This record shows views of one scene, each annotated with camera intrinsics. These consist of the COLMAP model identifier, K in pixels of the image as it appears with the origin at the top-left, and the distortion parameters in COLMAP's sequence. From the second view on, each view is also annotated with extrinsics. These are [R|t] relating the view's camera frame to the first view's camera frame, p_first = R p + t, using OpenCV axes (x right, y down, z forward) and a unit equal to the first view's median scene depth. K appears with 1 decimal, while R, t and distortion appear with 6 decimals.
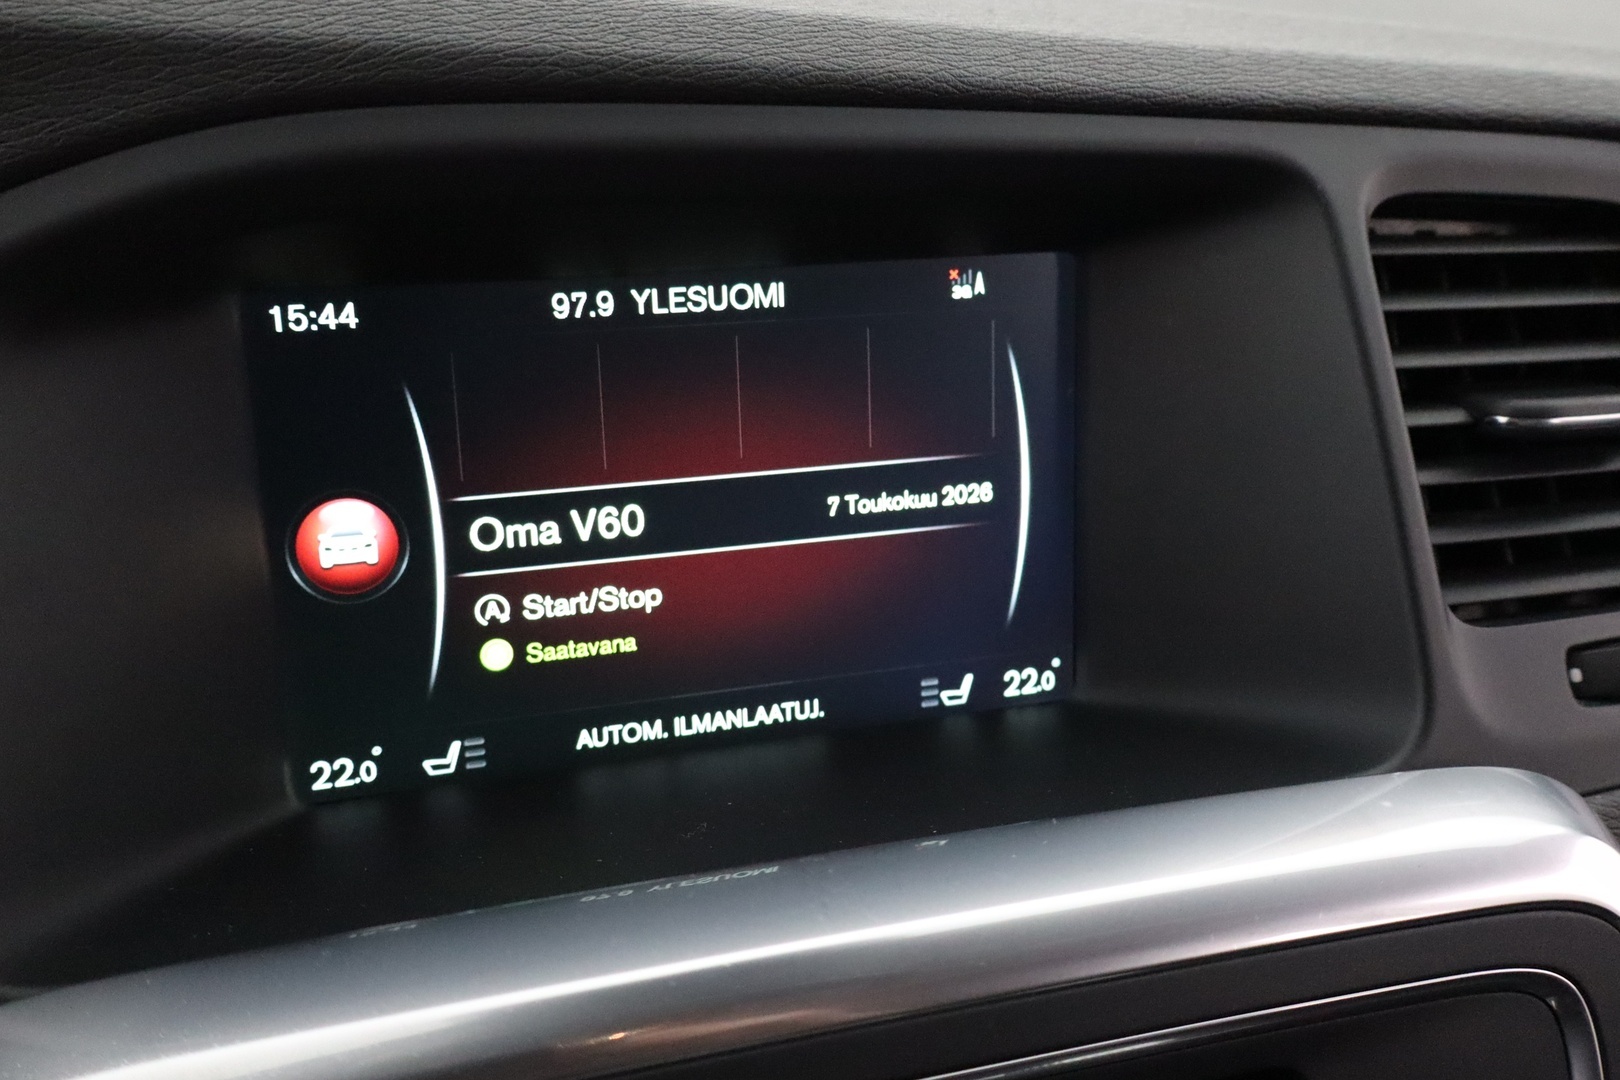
lens RADIAL K [[1542.8, 0, 804.6], [0, 1542.8, 551.8], [0, 0, 1]] dist [0.026611, 0.000000]
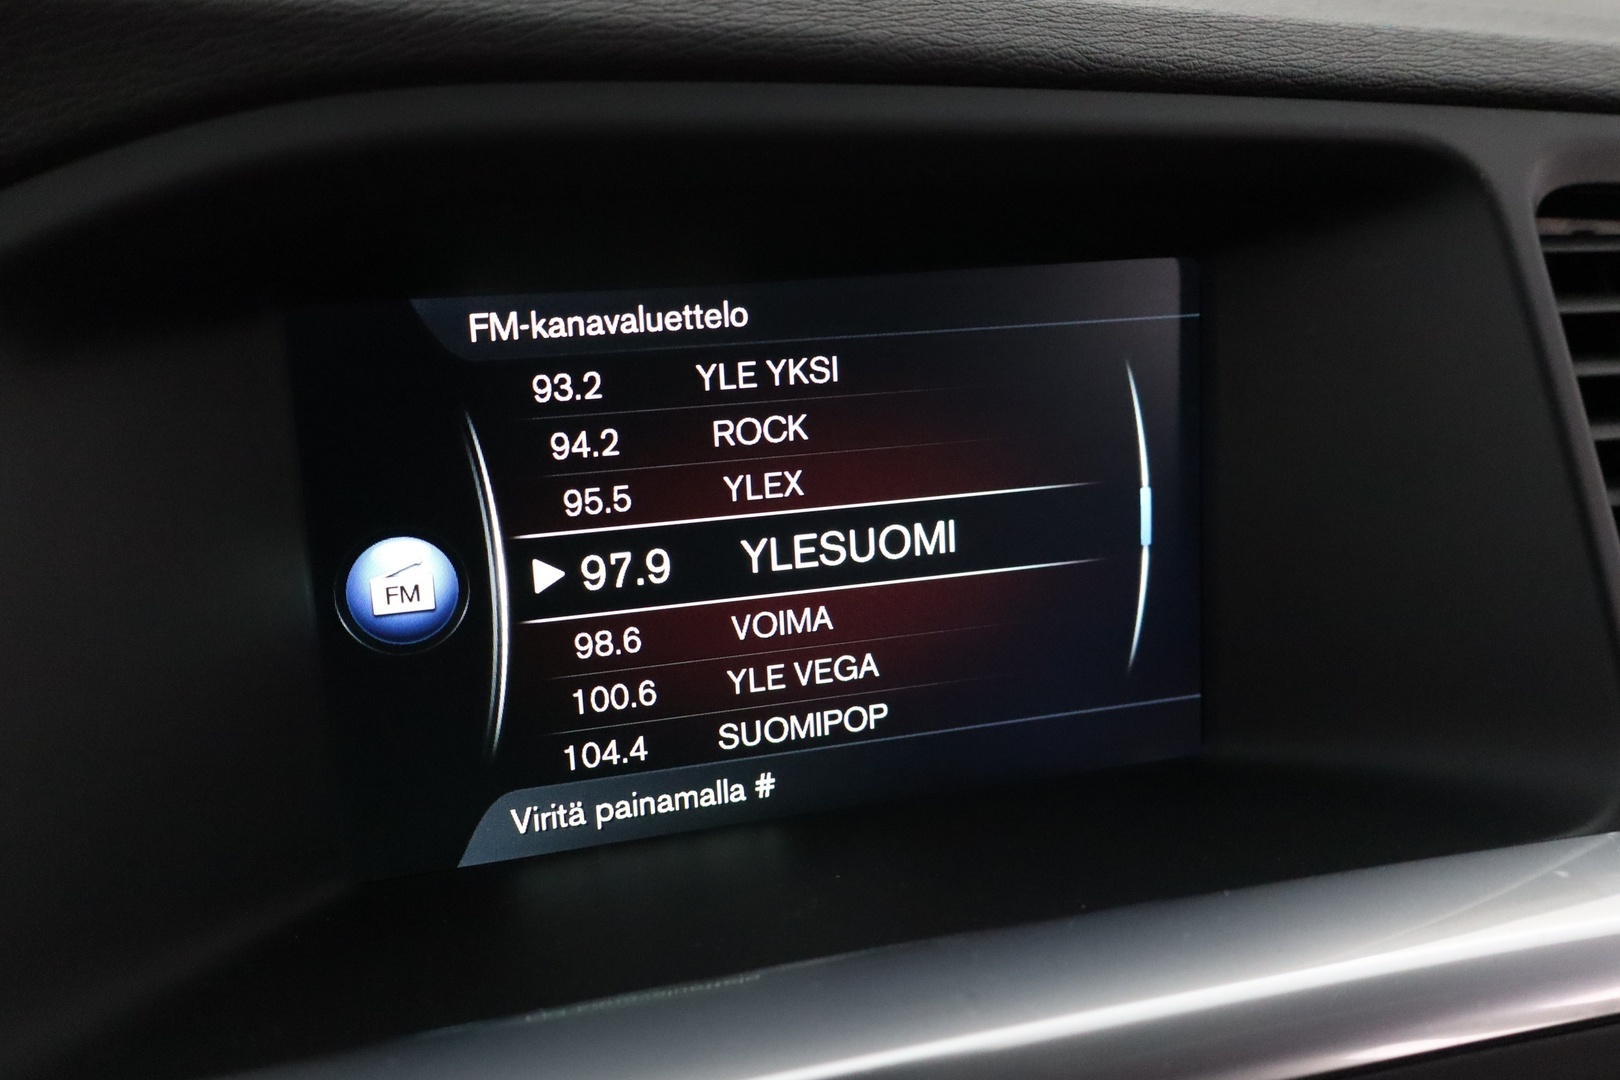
lens RADIAL K [[1542.8, 0, 808.0], [0, 1542.8, 544.8], [0, 0, 1]] dist [0.026611, 0.000000]
pose [[0.999762, -0.011865, -0.018292, -0.044172], [0.011009, 0.998872, -0.046187, 0.015076], [0.018819, 0.045975, 0.998765, 0.108633]]
